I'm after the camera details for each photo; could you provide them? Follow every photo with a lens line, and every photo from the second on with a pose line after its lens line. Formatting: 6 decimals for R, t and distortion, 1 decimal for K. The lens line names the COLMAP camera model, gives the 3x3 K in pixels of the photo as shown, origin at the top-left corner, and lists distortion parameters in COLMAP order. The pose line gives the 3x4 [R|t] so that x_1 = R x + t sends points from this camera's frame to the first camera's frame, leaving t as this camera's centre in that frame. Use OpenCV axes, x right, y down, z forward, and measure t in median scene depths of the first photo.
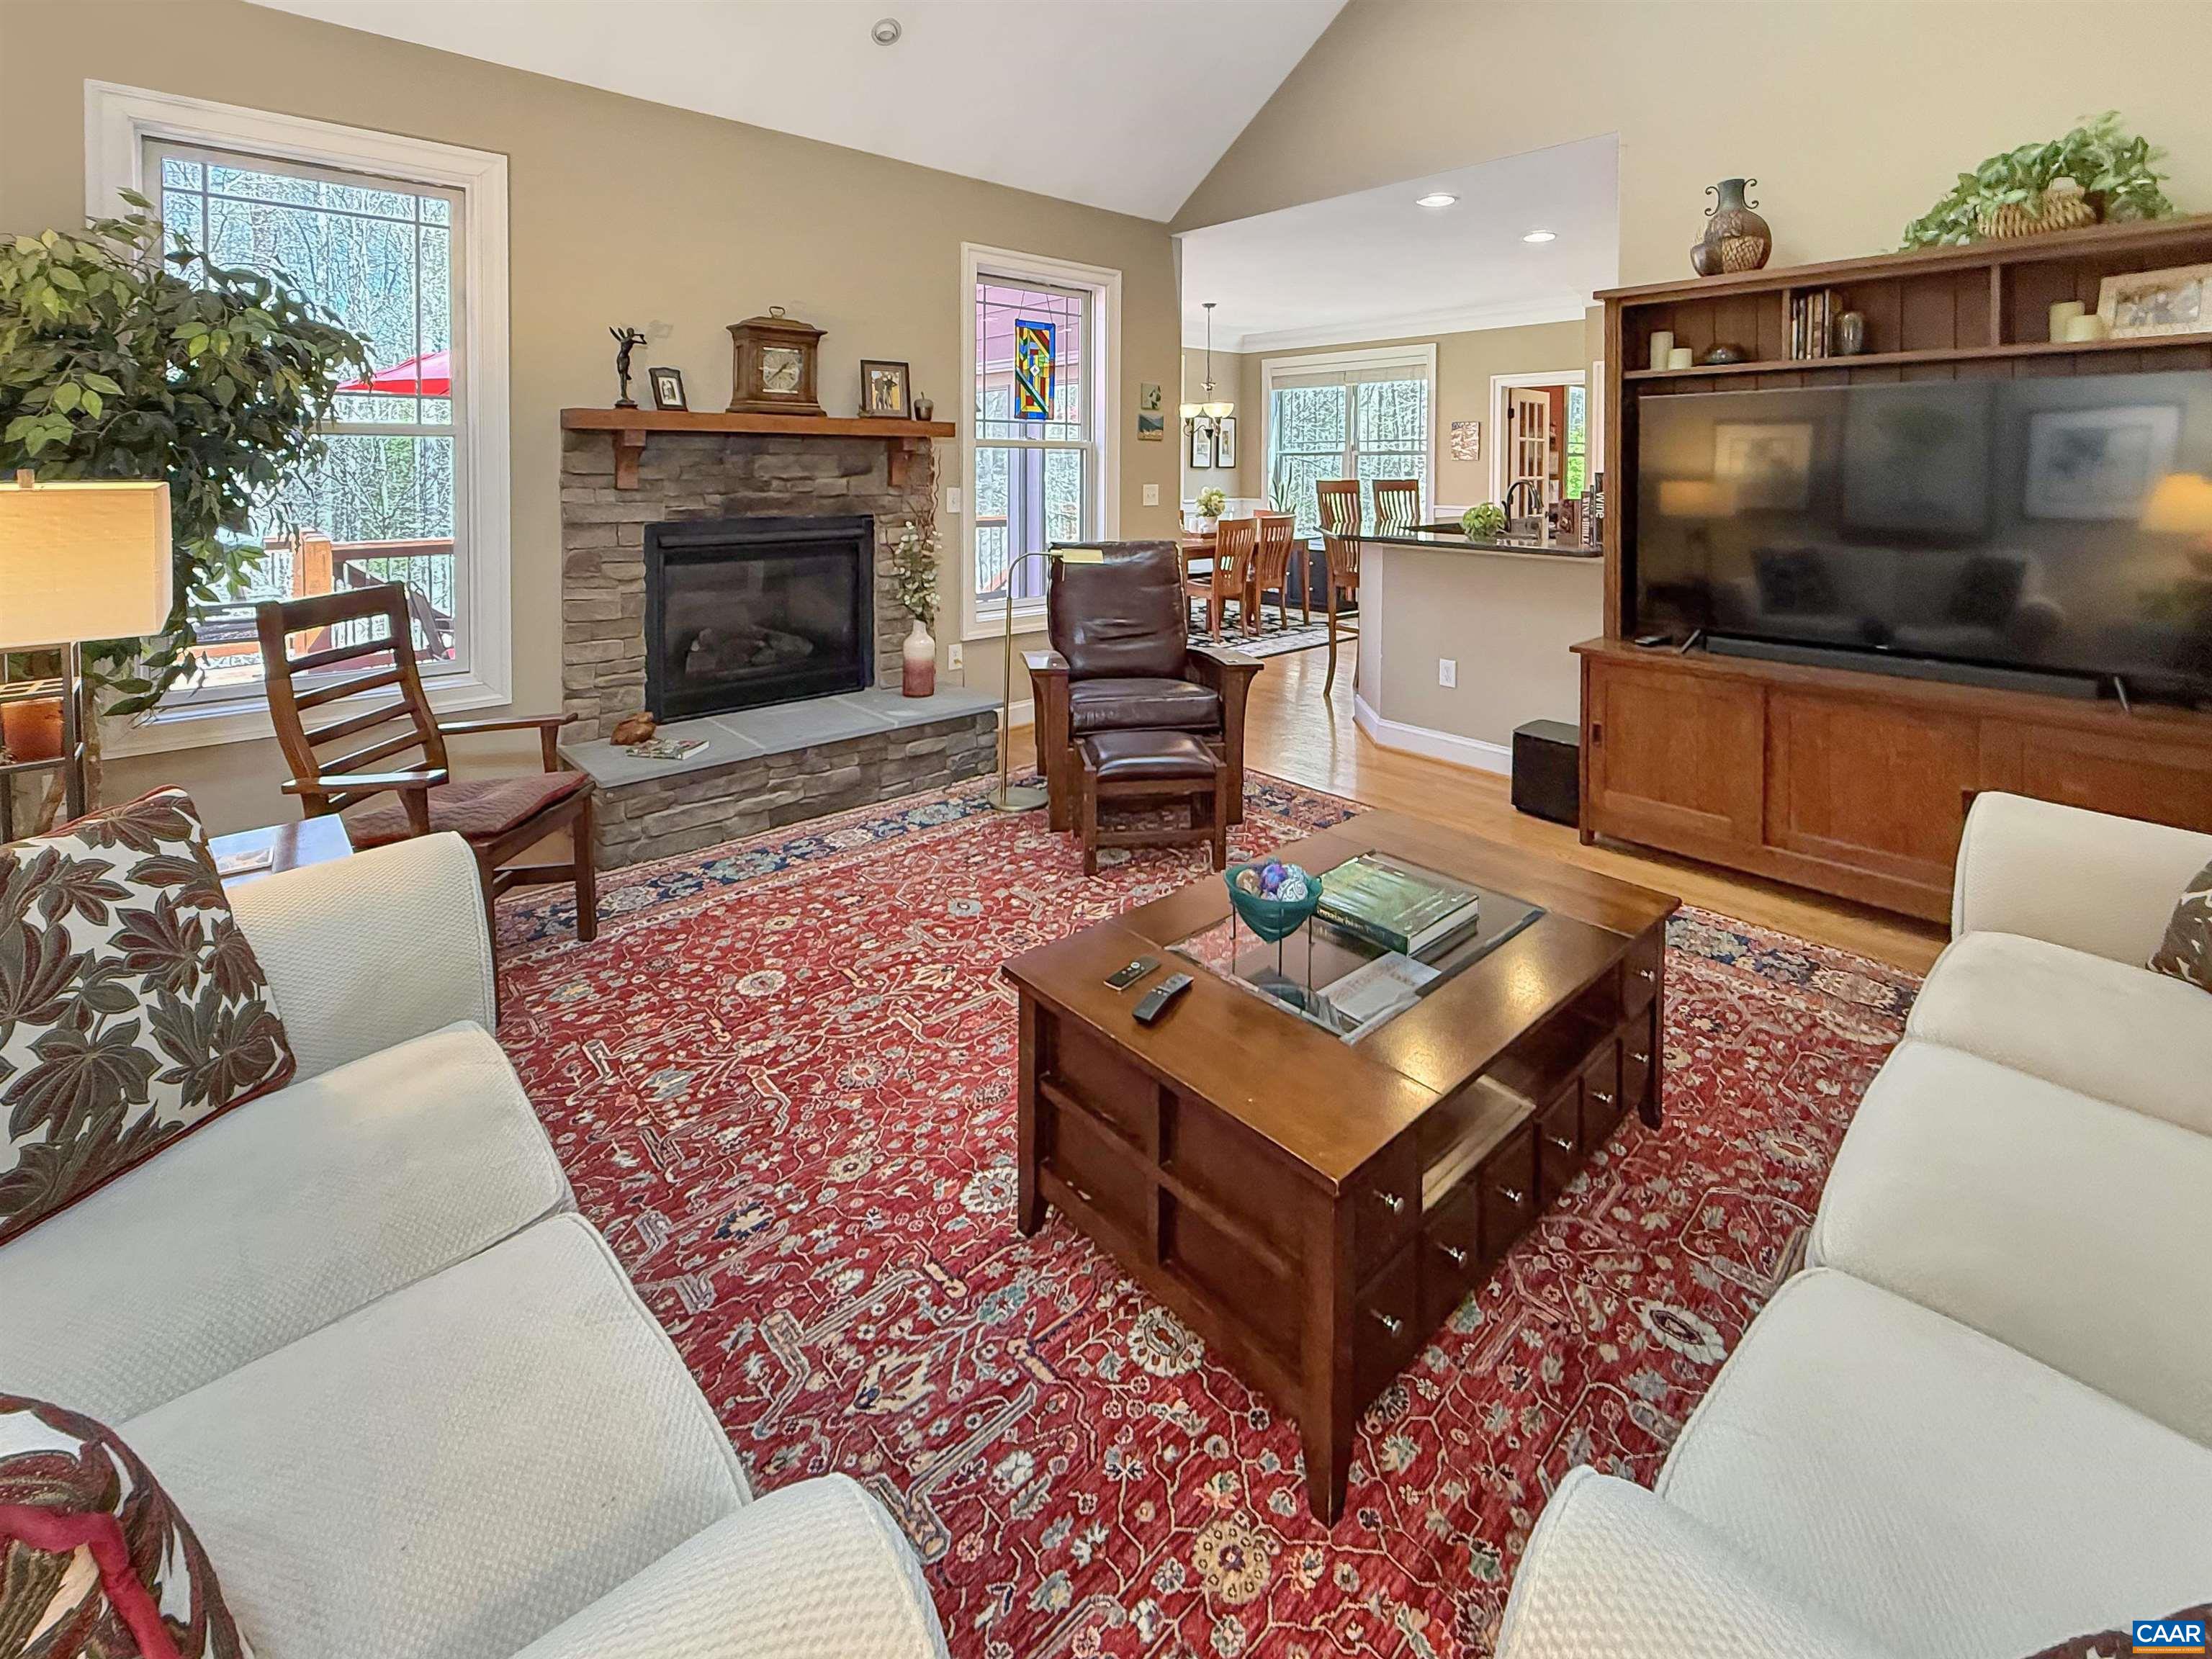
lens RADIAL K [[989.3, 0, 1086.9], [0, 989.3, 456.8], [0, 0, 1]] dist [0.000202, -0.000105]
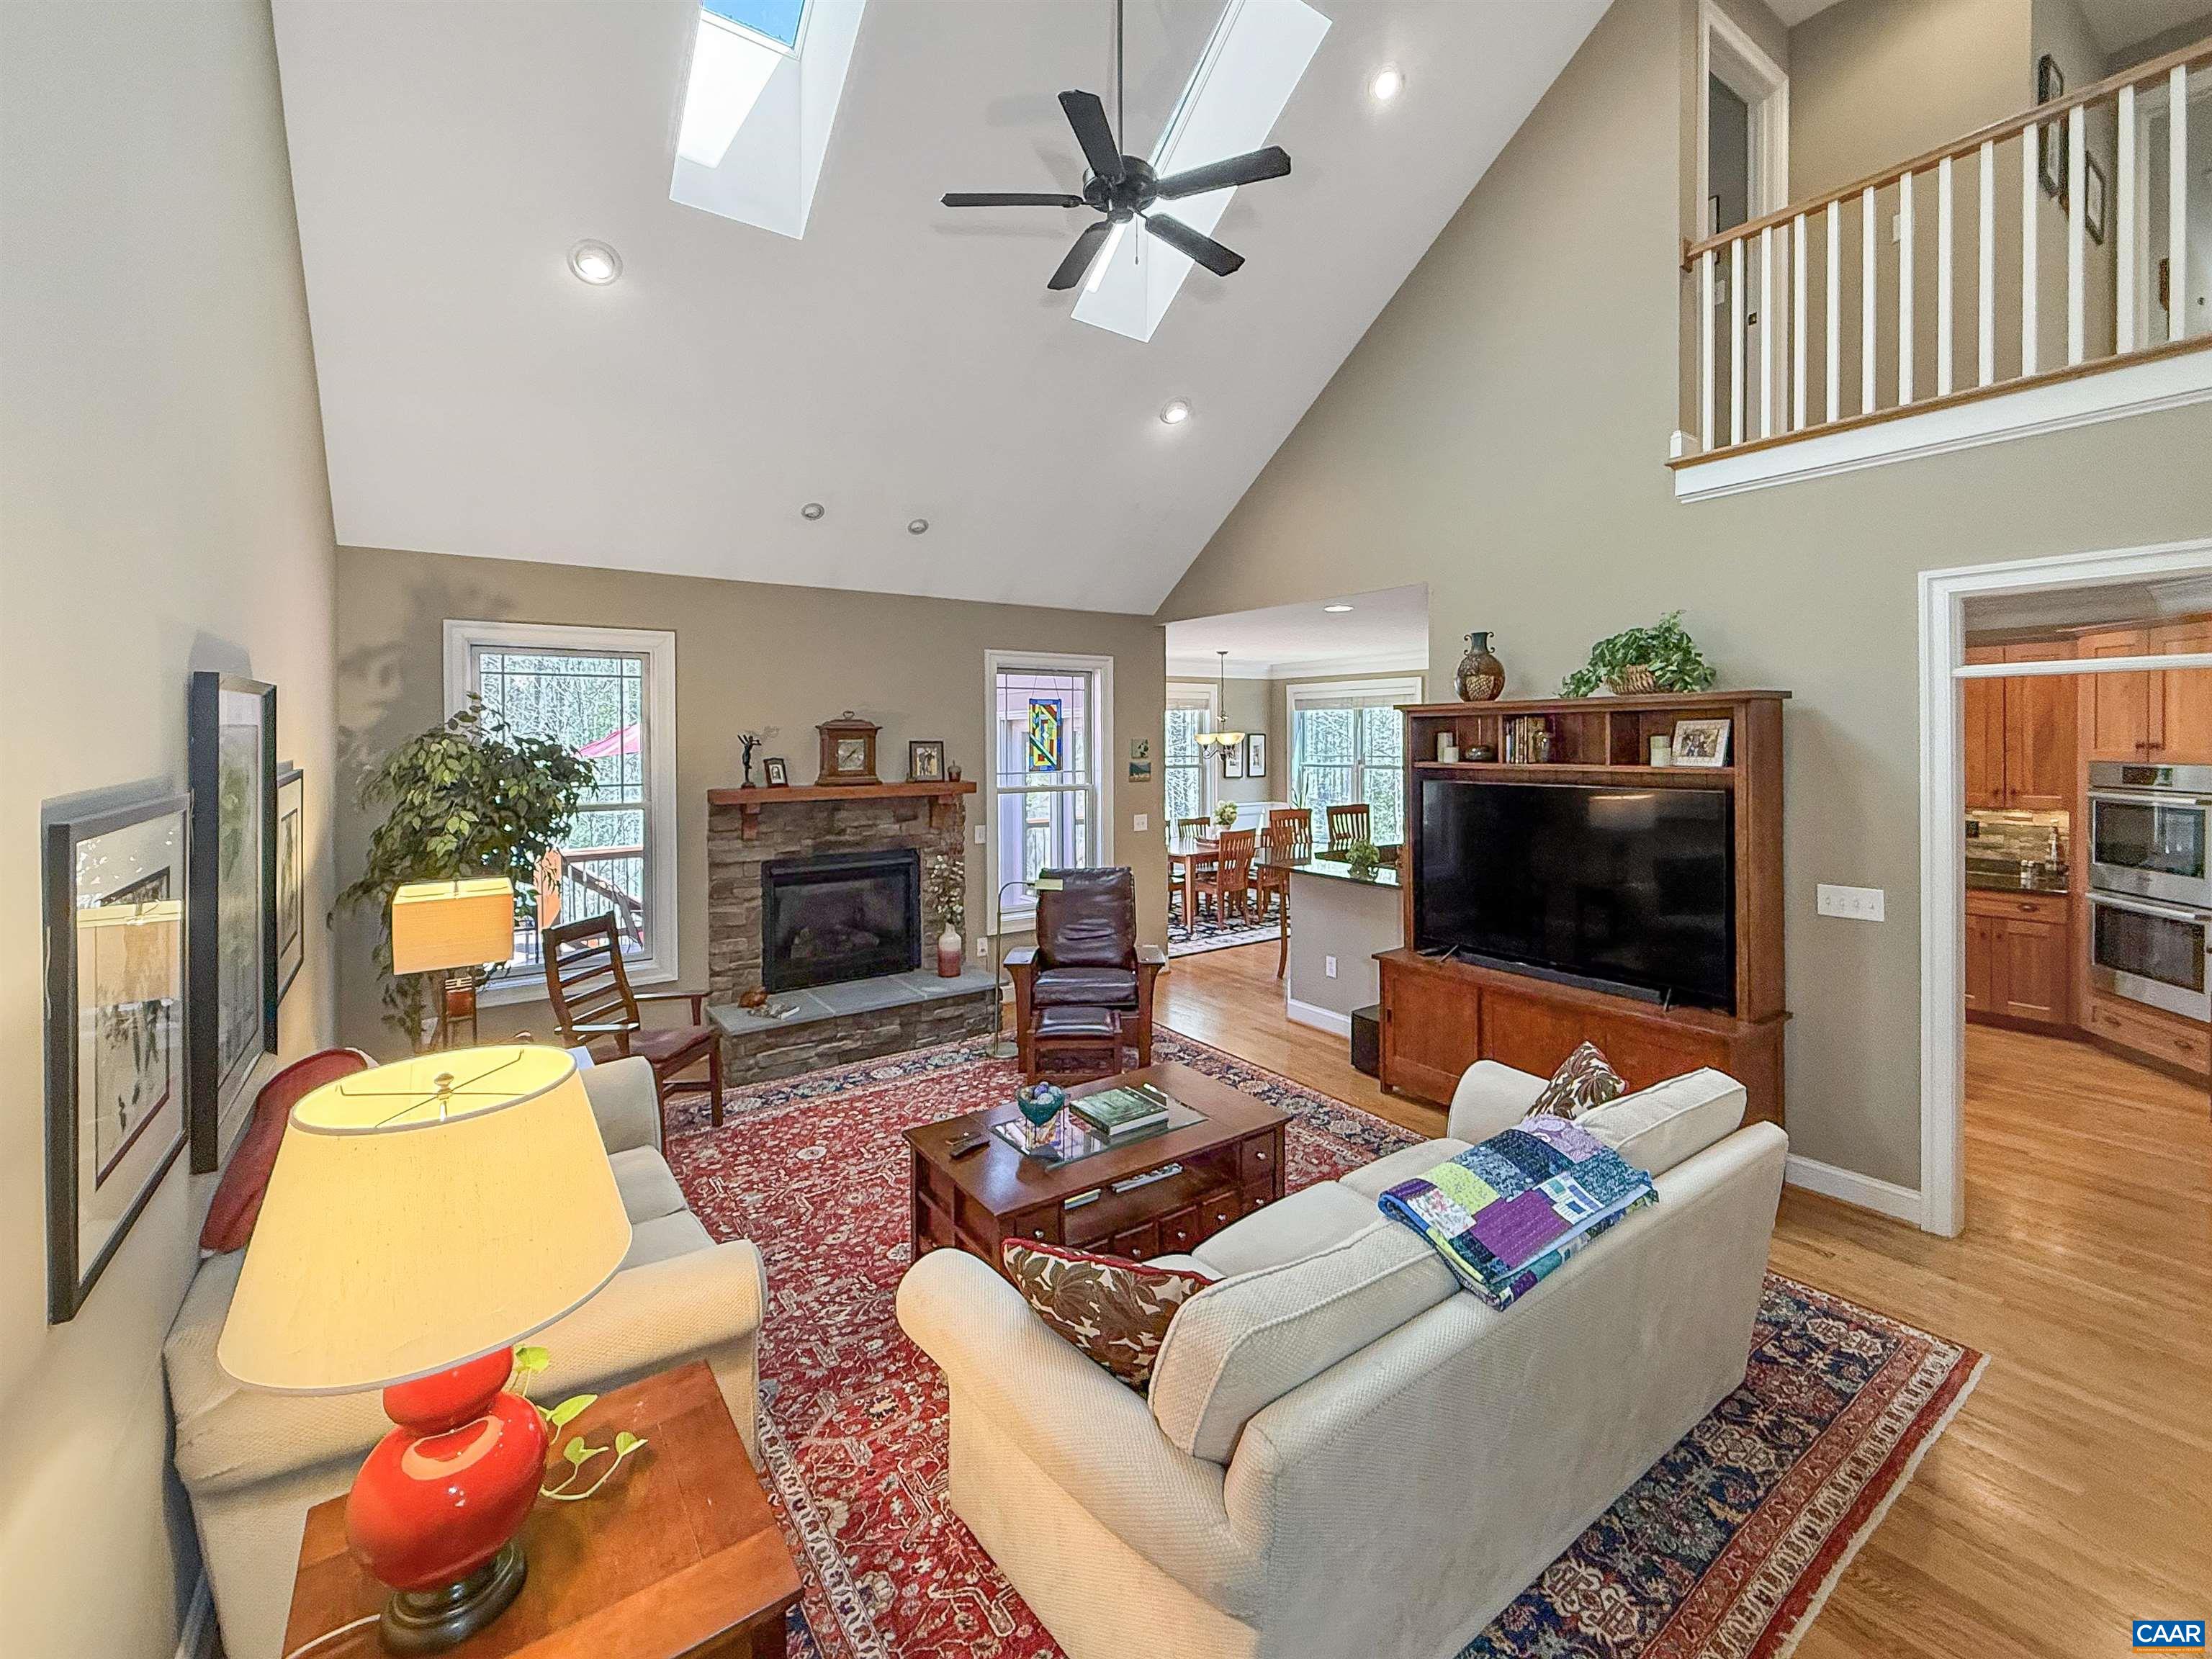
lens RADIAL K [[934.6, 0, 1110.8], [0, 934.6, 717.4], [0, 0, 1]] dist [-0.001110, 0.000188]
pose [[0.994268, -0.008959, -0.106543, 0.252344], [0.007576, 0.999882, -0.013373, -0.135742], [0.106650, 0.012489, 0.994218, -0.388728]]
